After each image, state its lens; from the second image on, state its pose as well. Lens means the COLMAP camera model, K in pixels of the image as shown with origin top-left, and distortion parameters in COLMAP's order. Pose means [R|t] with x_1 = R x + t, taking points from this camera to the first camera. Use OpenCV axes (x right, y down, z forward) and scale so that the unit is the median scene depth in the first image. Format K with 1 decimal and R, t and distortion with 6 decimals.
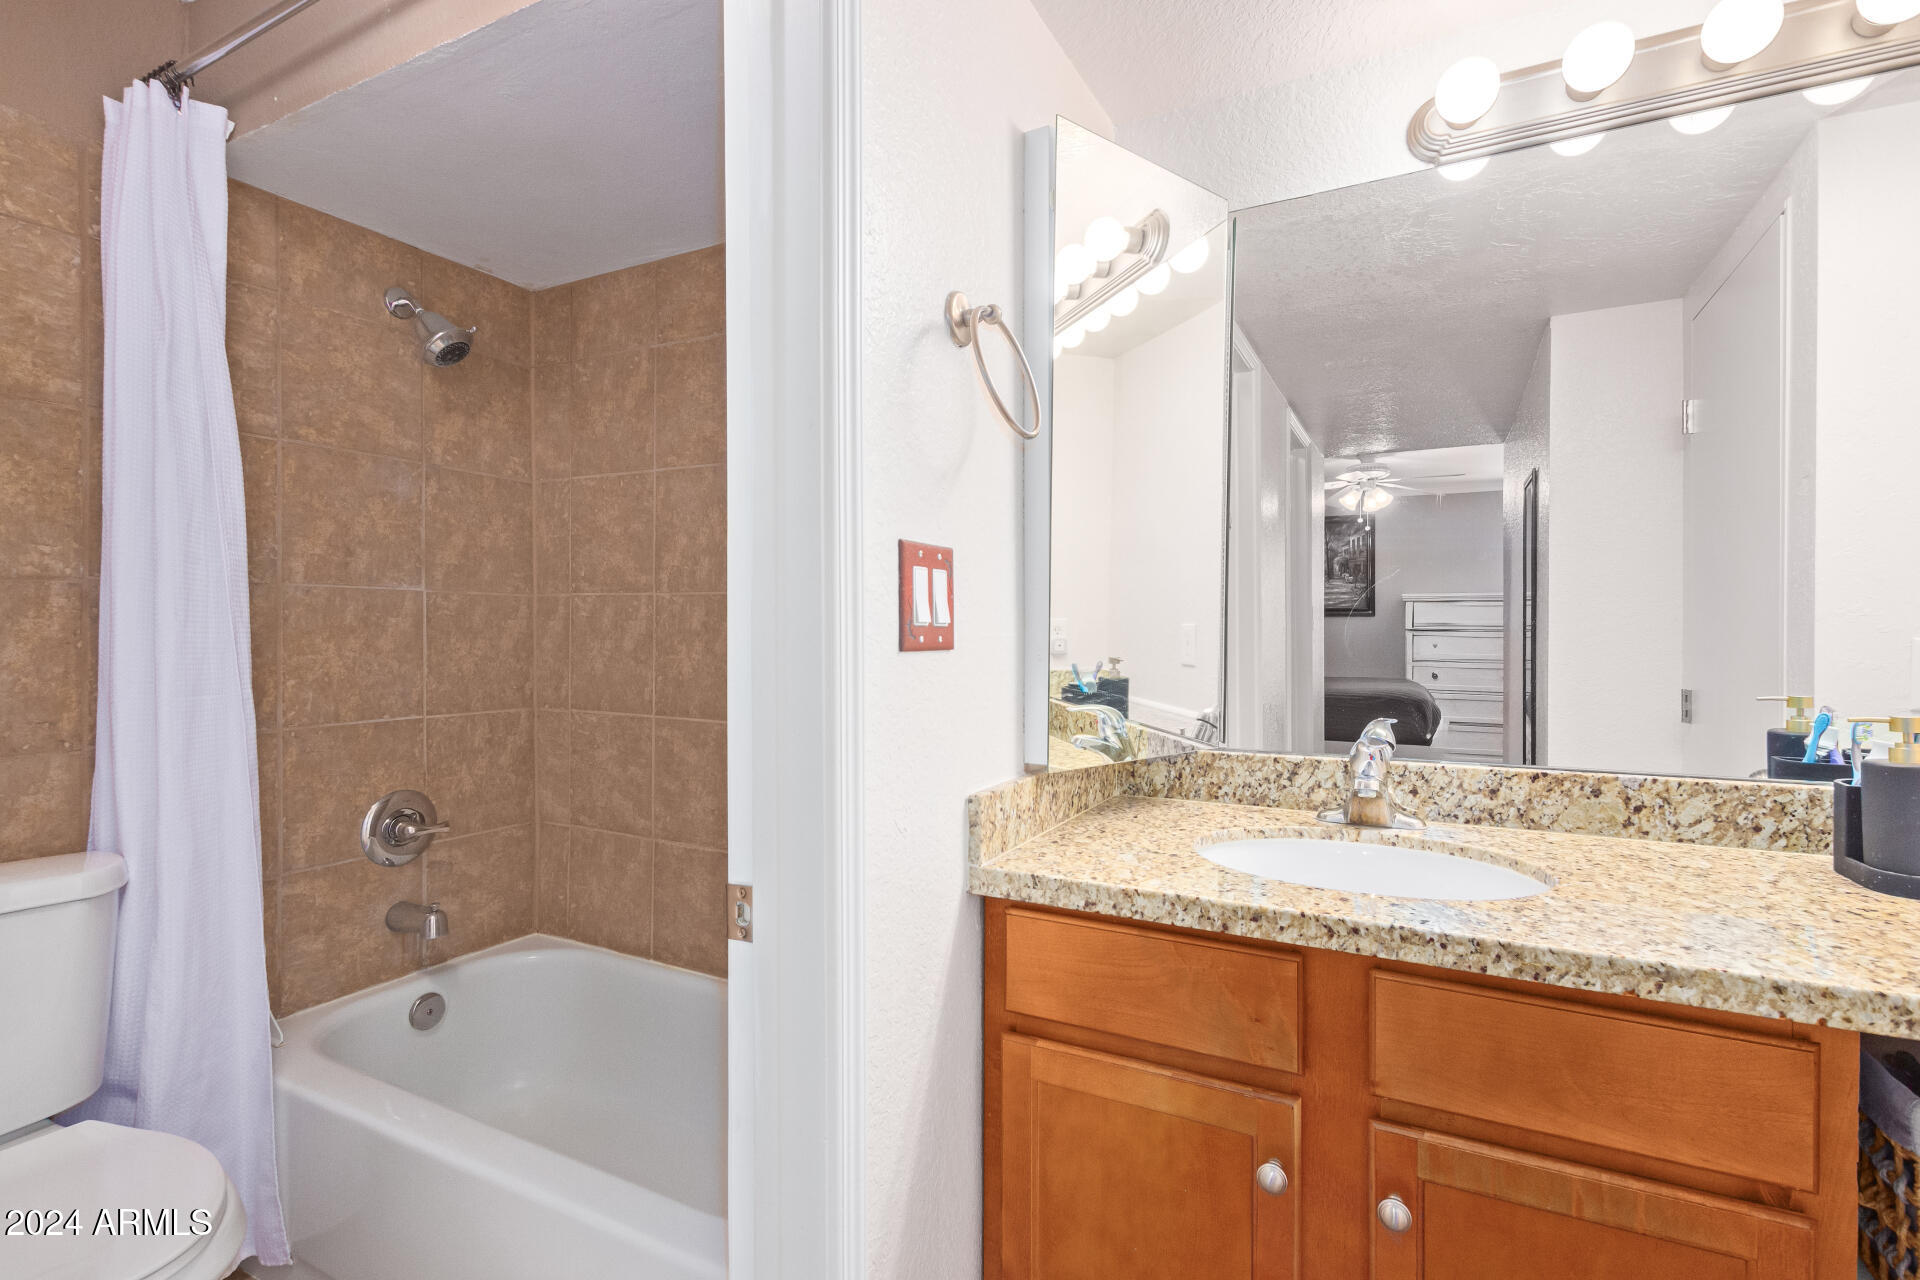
lens RADIAL K [[902.4, 0, 948.7], [0, 902.4, 637.3], [0, 0, 1]] dist [0.005903, -0.000953]
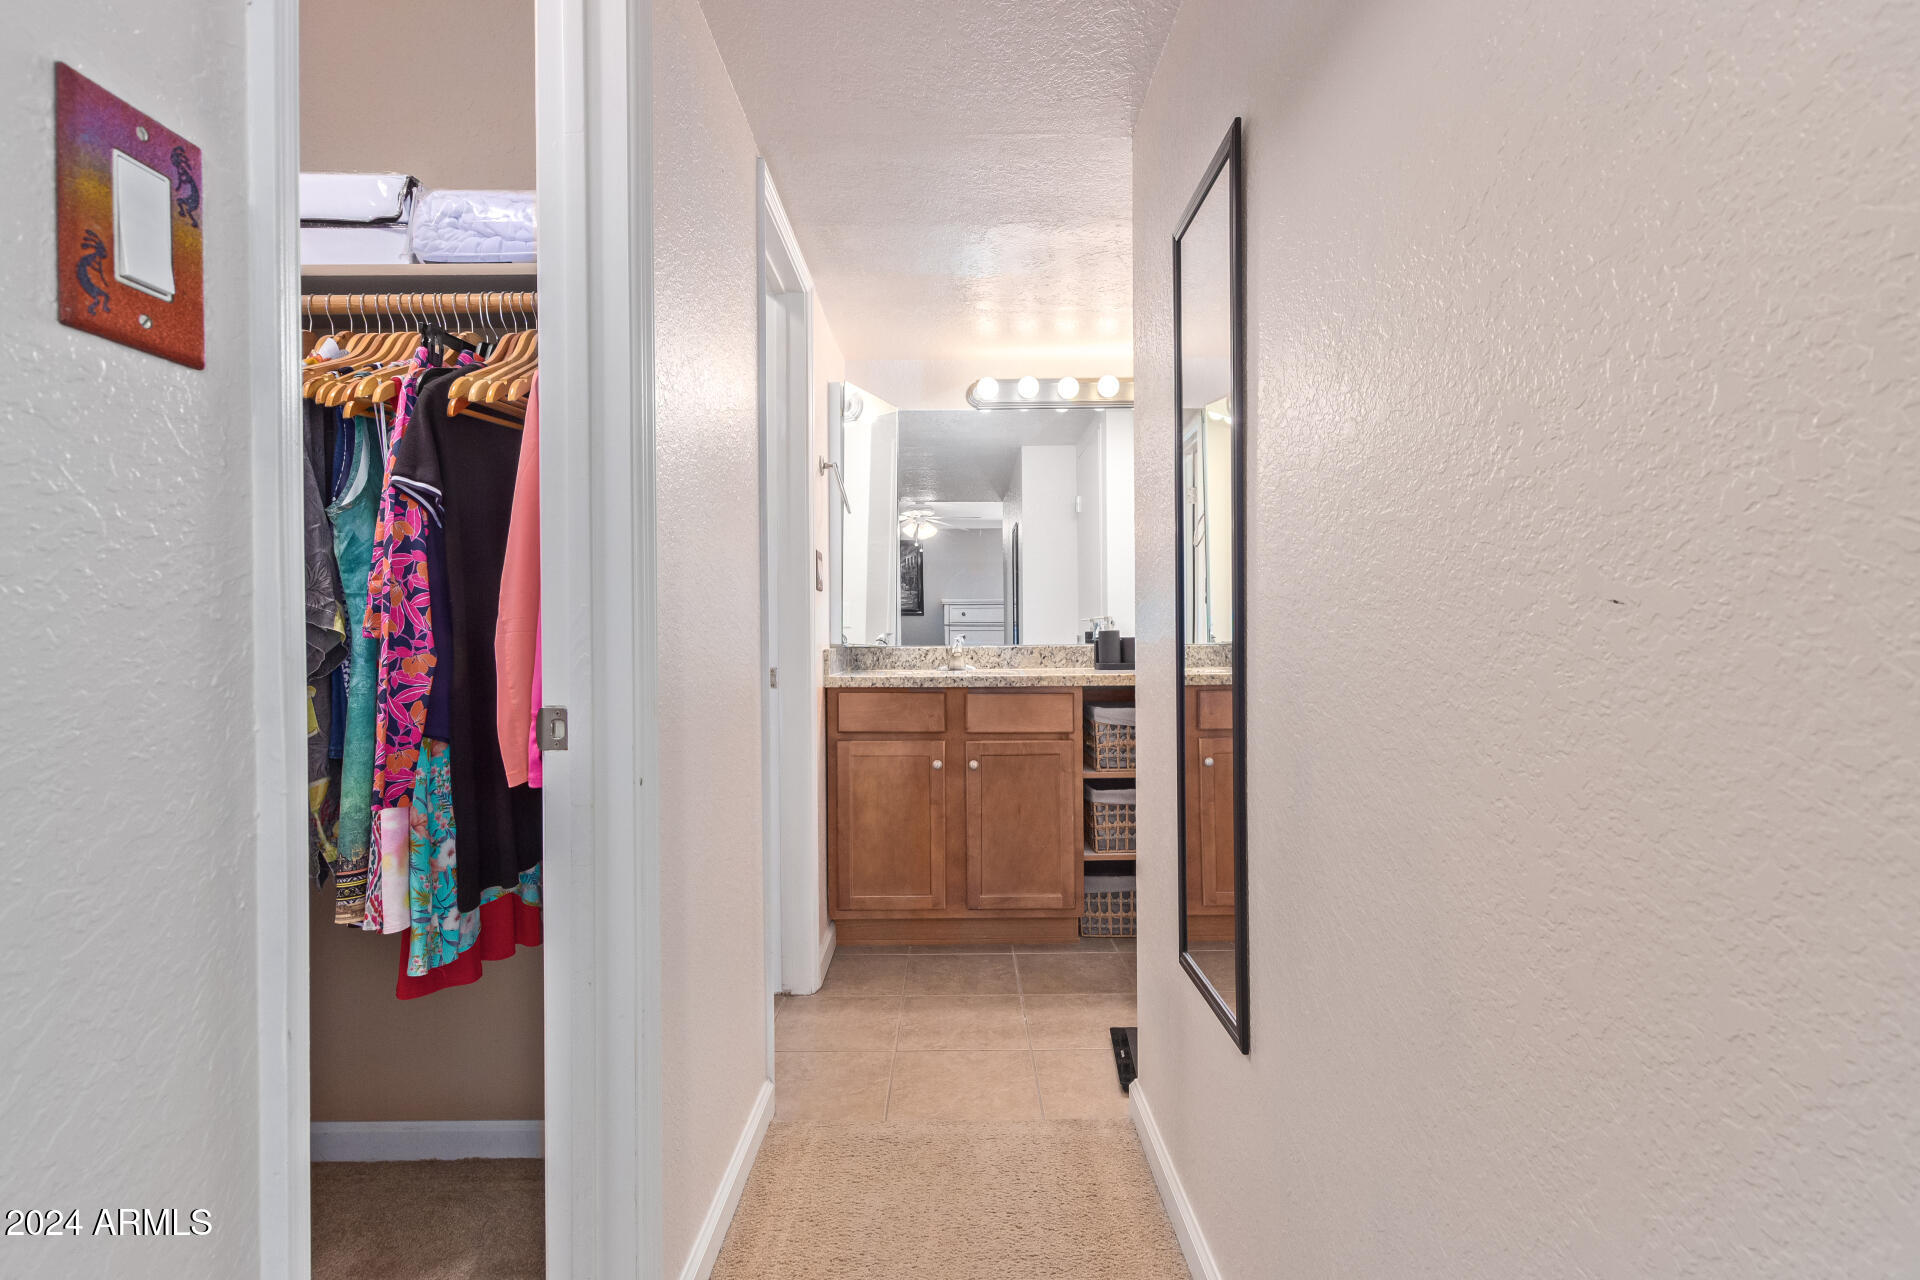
lens RADIAL K [[897.5, 0, 959.1], [0, 897.5, 646.6], [0, 0, 1]] dist [0.003296, -0.000043]
pose [[0.877944, -0.008879, 0.478681, -0.855003], [0.011133, 0.999936, -0.001871, 0.176727], [-0.478634, 0.006971, 0.877987, -1.411373]]
